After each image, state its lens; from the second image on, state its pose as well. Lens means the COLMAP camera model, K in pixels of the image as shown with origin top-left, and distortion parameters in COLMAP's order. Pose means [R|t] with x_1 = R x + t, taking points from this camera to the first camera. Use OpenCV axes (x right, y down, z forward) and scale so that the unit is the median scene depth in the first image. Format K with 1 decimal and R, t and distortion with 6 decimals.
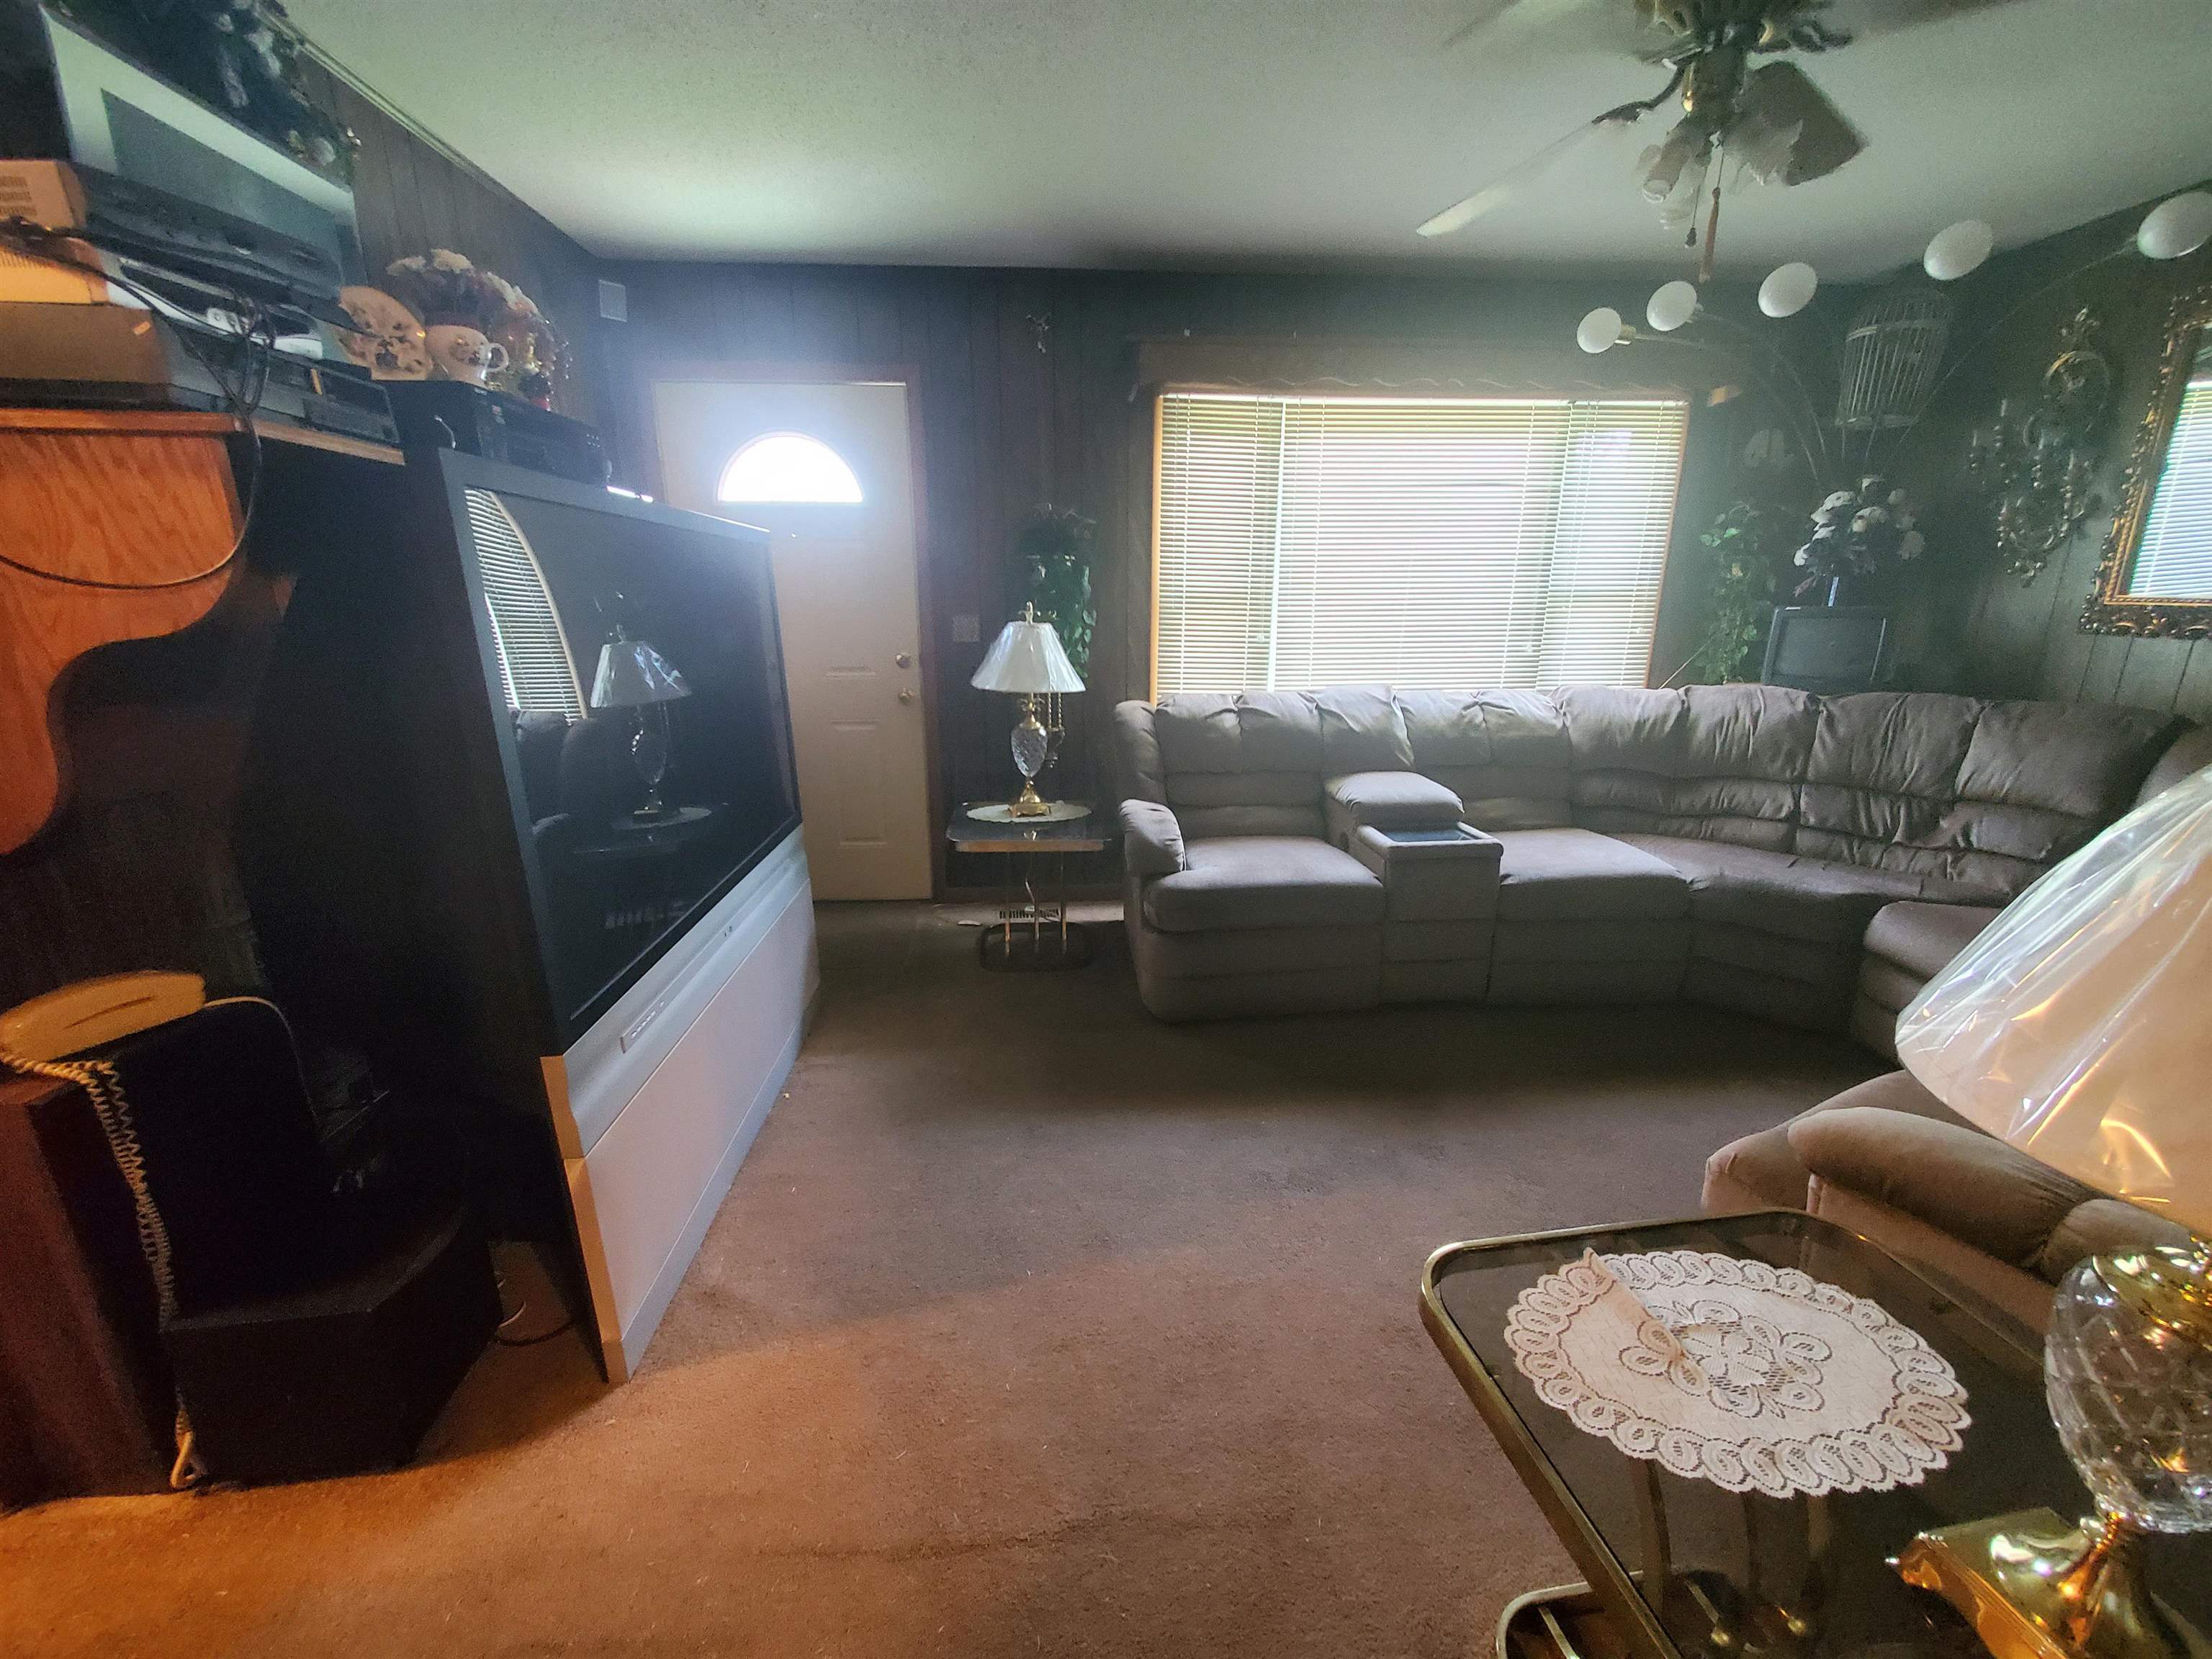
lens RADIAL K [[876.4, 0, 1098.8], [0, 876.4, 841.9], [0, 0, 1]] dist [-0.003976, -0.001520]
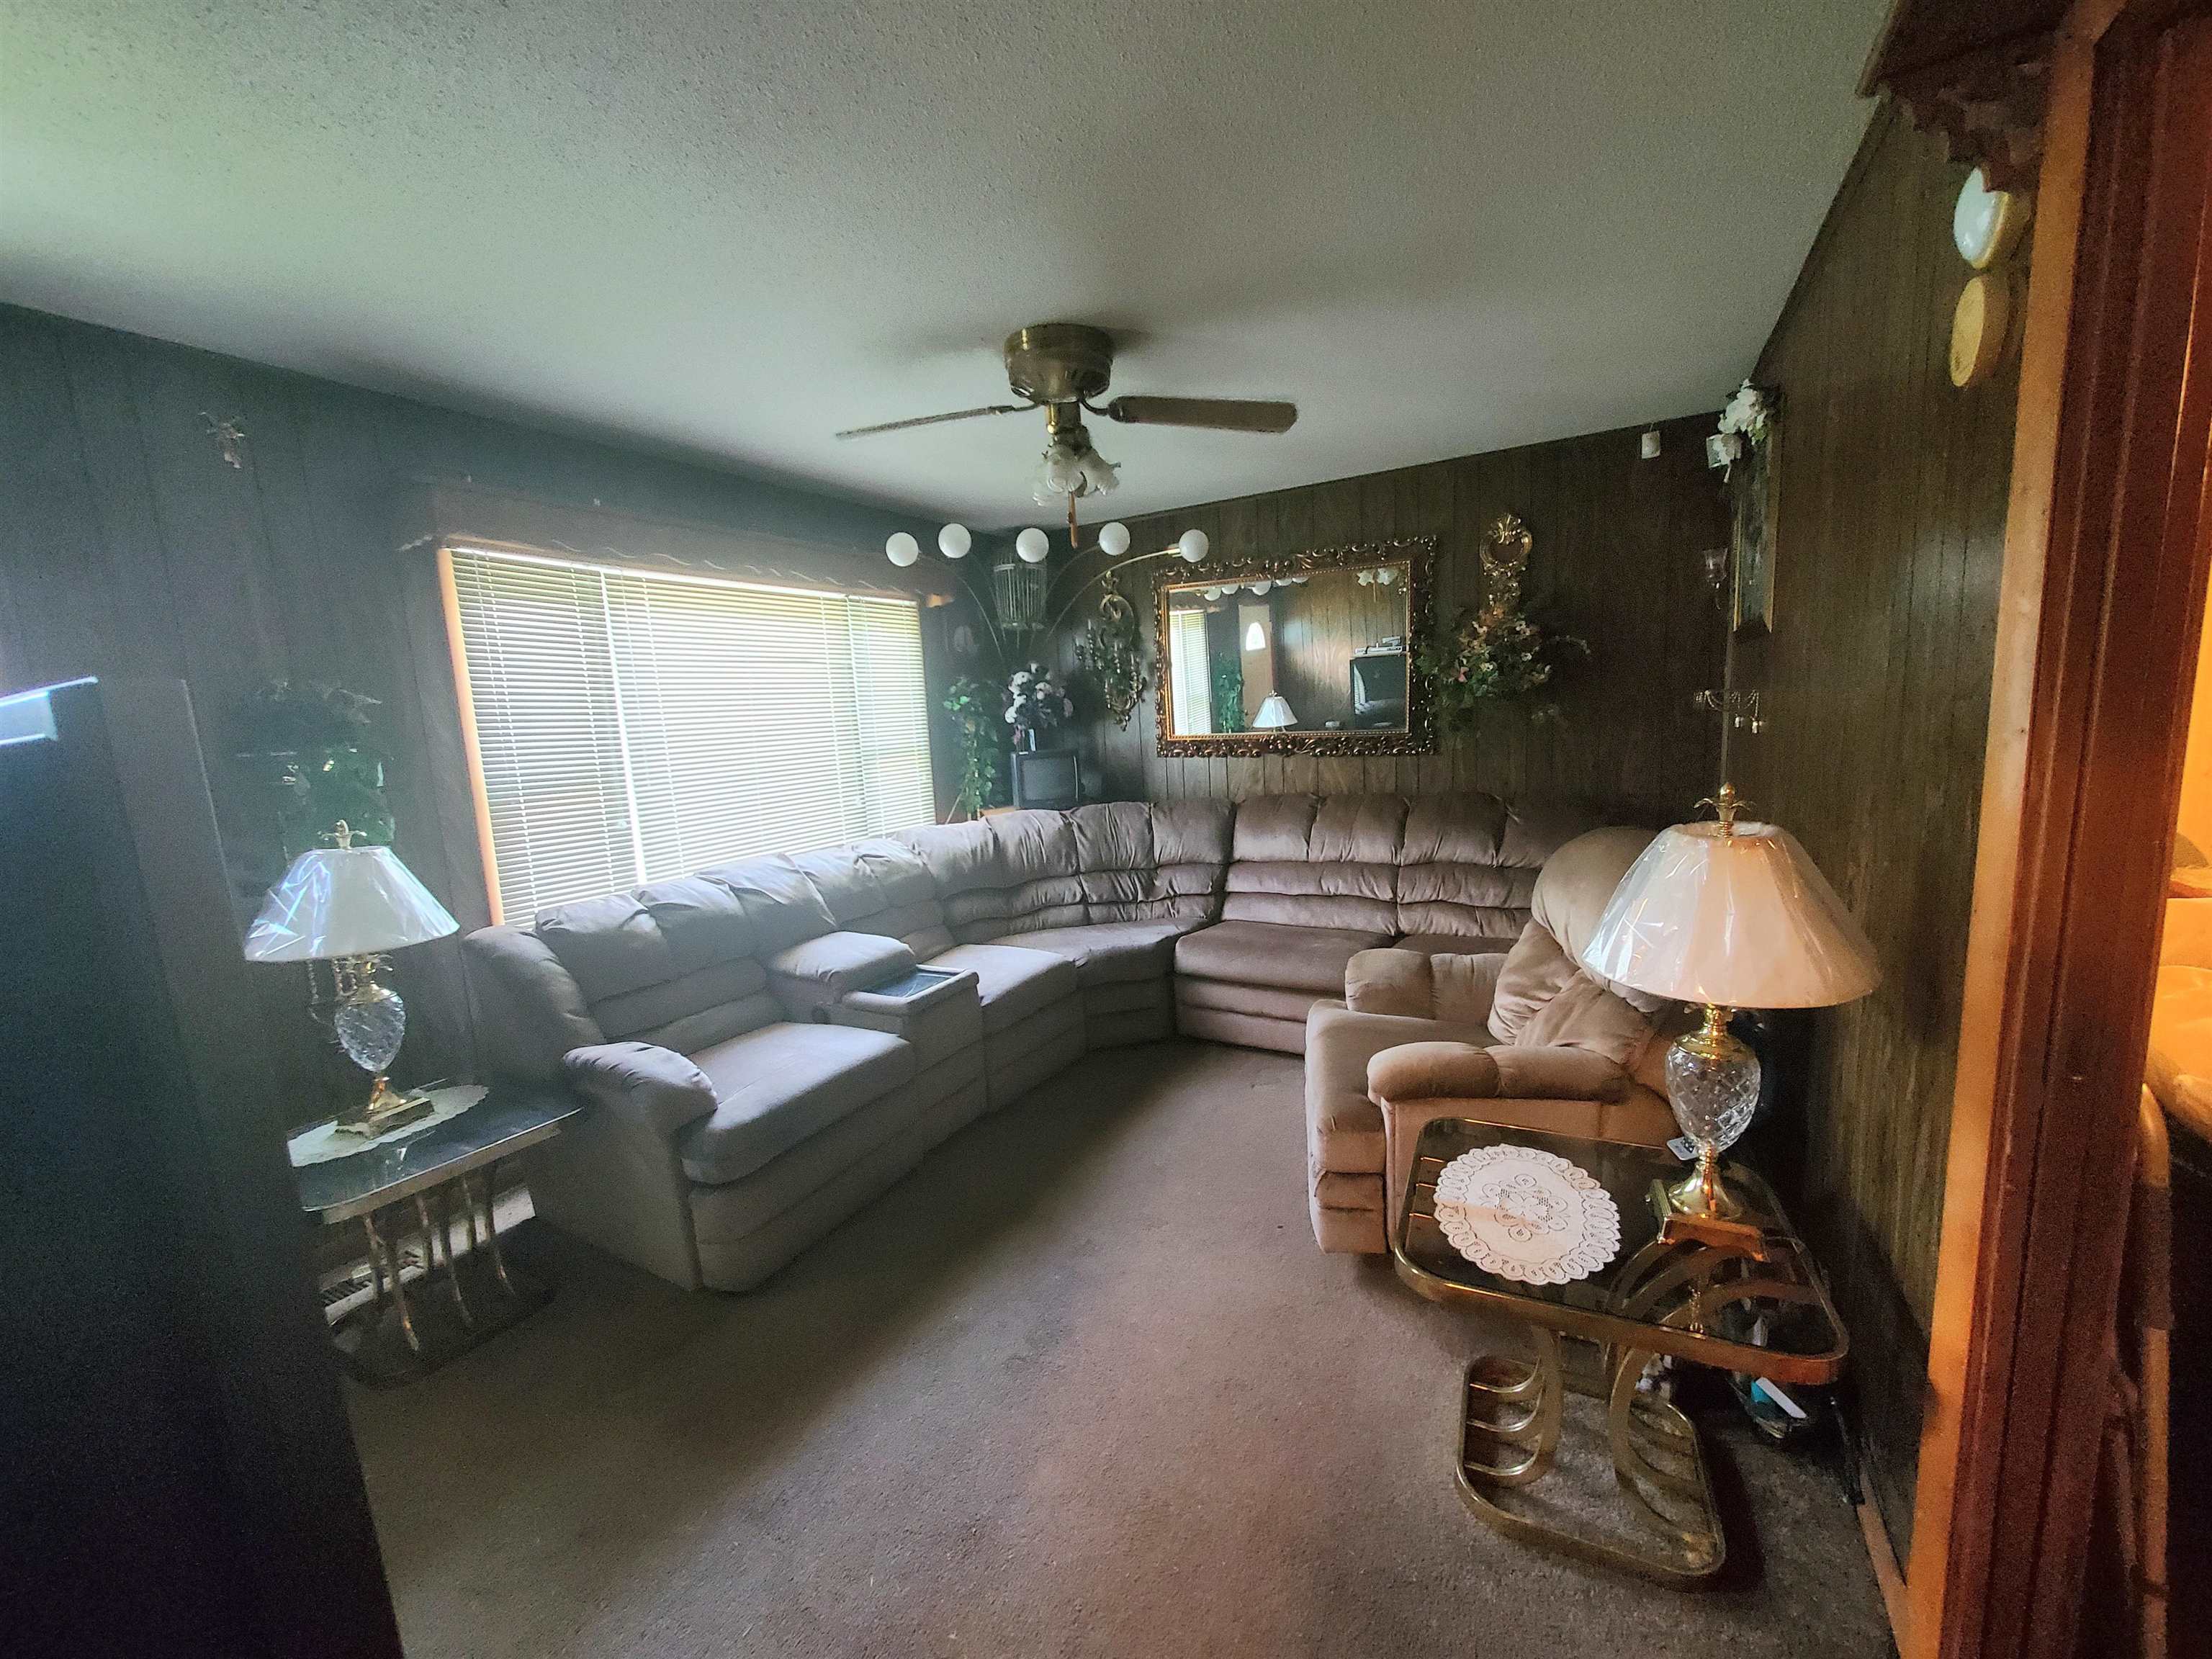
lens RADIAL K [[876.4, 0, 1096.8], [0, 876.4, 840.0], [0, 0, 1]] dist [-0.003976, -0.001520]
pose [[0.557181, -0.145742, 0.817501, -0.308250], [0.271196, 0.962433, -0.013258, -0.090392], [-0.784858, 0.229090, 0.575774, 0.150465]]
